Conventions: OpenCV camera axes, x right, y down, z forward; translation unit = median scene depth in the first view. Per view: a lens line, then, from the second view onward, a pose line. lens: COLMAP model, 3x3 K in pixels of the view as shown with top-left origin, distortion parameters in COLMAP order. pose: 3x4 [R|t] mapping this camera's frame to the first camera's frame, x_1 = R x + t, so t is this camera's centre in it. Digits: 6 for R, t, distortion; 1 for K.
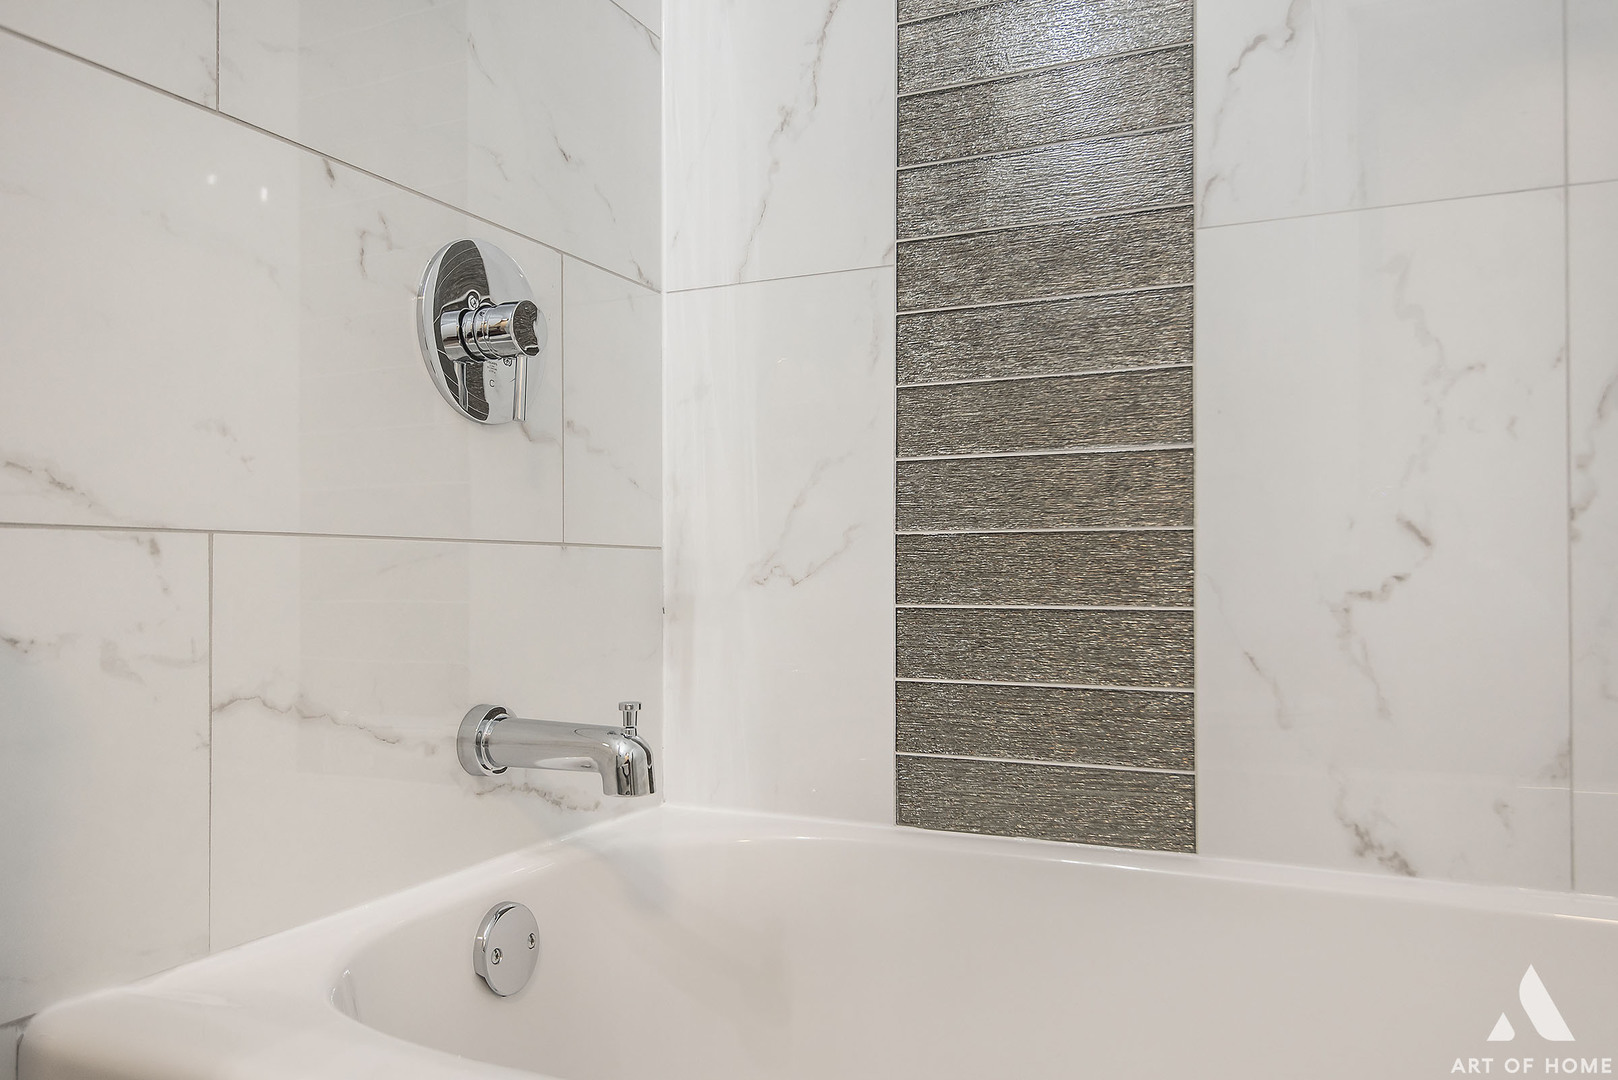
lens RADIAL K [[1189.0, 0, 813.1], [0, 1189.0, 542.5], [0, 0, 1]] dist [0.025984, -0.014097]
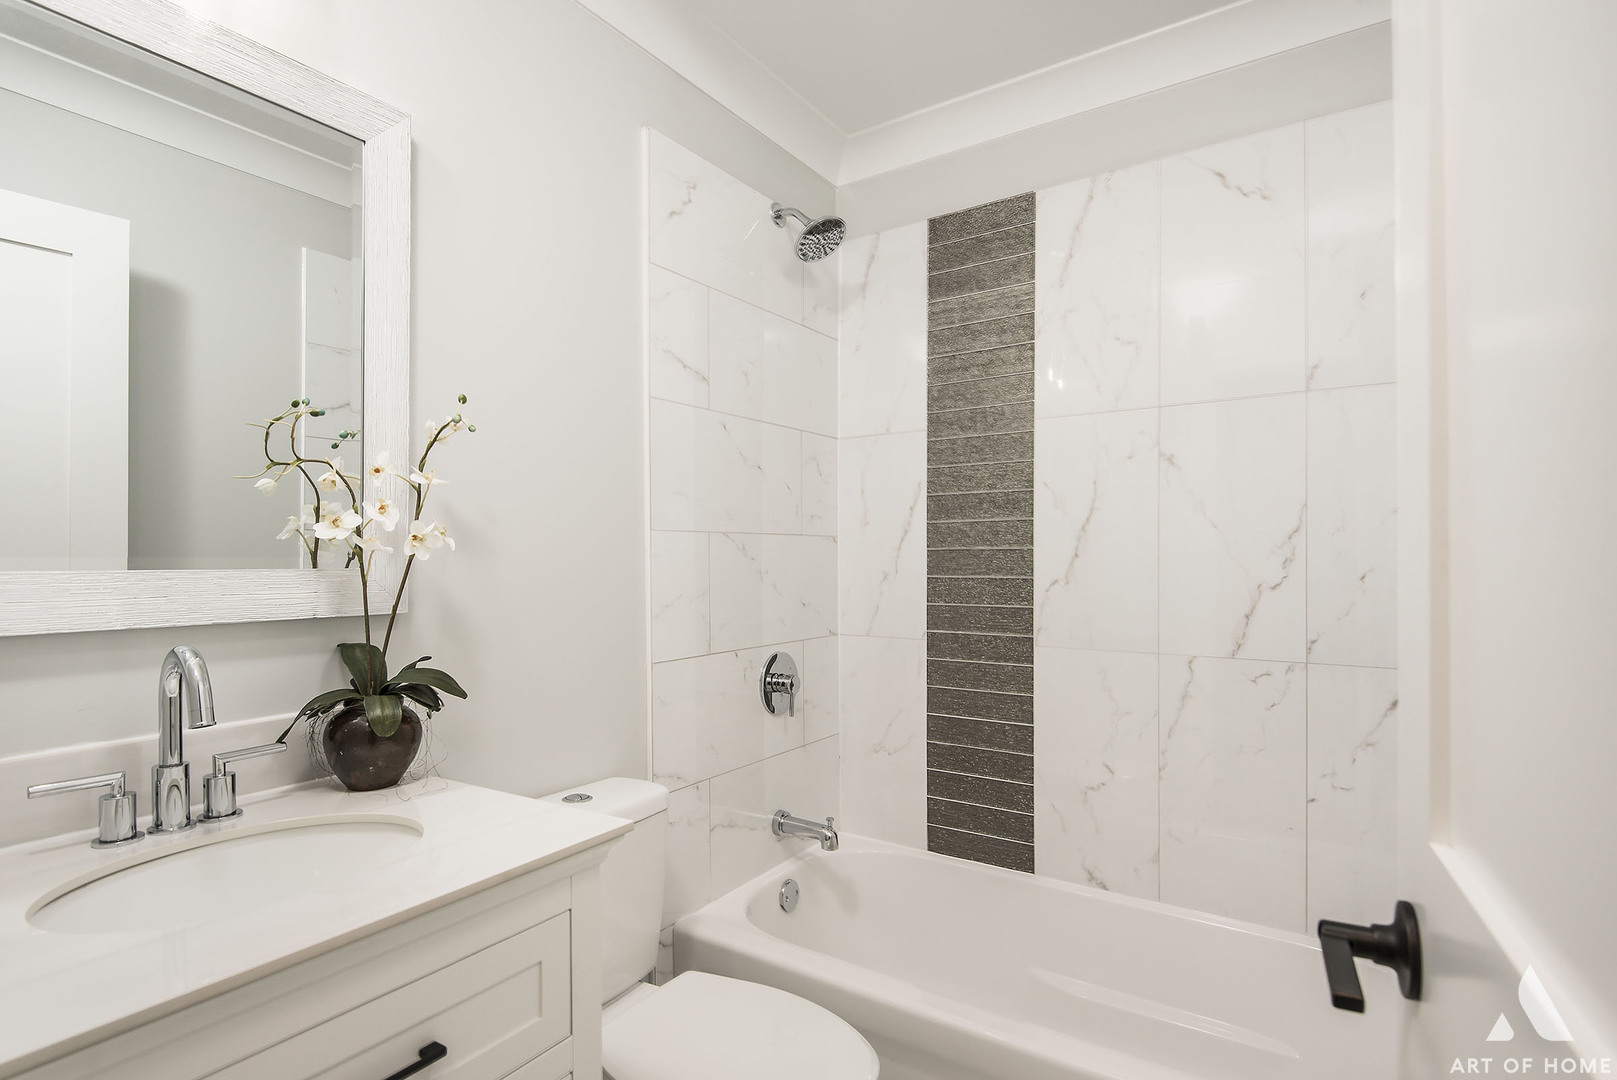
lens RADIAL K [[811.5, 0, 801.7], [0, 811.5, 545.0], [0, 0, 1]] dist [-0.000356, -0.001202]
pose [[0.986976, -0.003848, -0.160823, 0.100757], [0.006960, 0.999799, 0.018790, -0.561342], [0.160719, -0.019665, 0.986804, -0.958137]]
